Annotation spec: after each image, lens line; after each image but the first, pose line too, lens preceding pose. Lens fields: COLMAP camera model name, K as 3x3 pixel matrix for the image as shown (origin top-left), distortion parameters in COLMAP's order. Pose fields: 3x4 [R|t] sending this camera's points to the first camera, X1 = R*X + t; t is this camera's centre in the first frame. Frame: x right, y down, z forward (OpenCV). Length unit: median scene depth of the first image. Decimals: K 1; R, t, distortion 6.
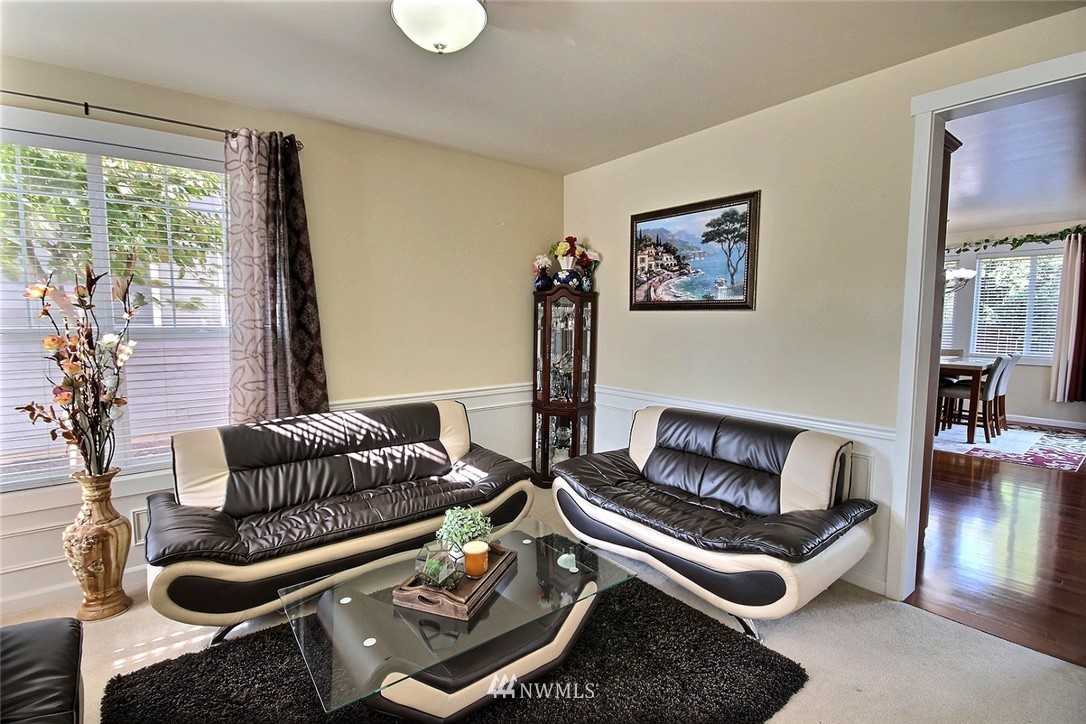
lens RADIAL K [[500.2, 0, 562.2], [0, 500.2, 362.0], [0, 0, 1]] dist [-0.002950, -0.003622]
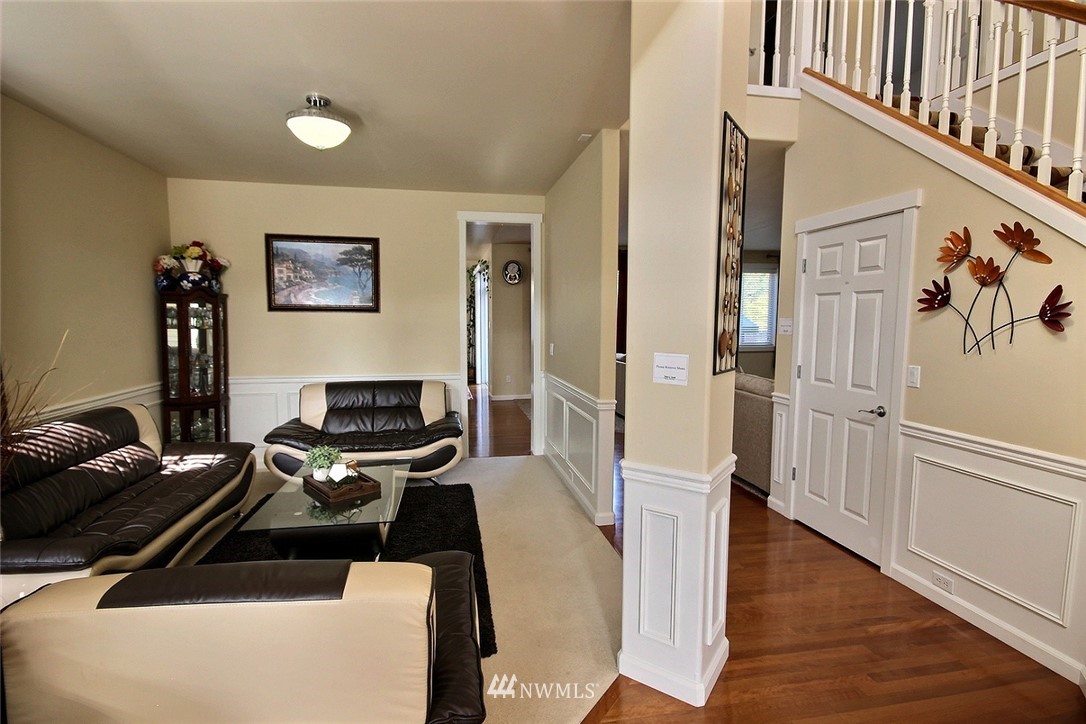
lens RADIAL K [[512.8, 0, 551.6], [0, 512.8, 364.0], [0, 0, 1]] dist [0.006011, -0.005525]
pose [[0.443426, -0.079562, 0.892773, -0.753685], [0.075207, 0.995843, 0.051393, 0.013307], [-0.893150, 0.044354, 0.447566, -0.185089]]
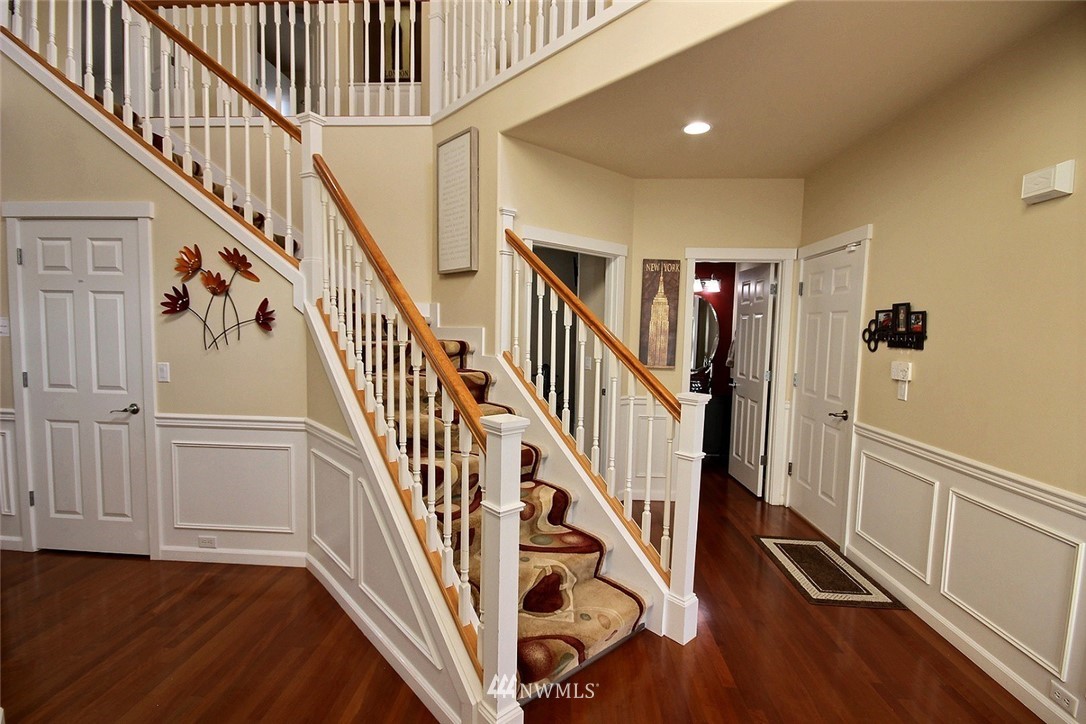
lens RADIAL K [[512.8, 0, 538.4], [0, 512.8, 359.3], [0, 0, 1]] dist [0.006011, -0.005525]
pose [[-0.752221, -0.066171, 0.655579, -0.868714], [0.036106, 0.989310, 0.141285, -0.010643], [-0.657920, 0.129948, -0.741791, -0.089528]]
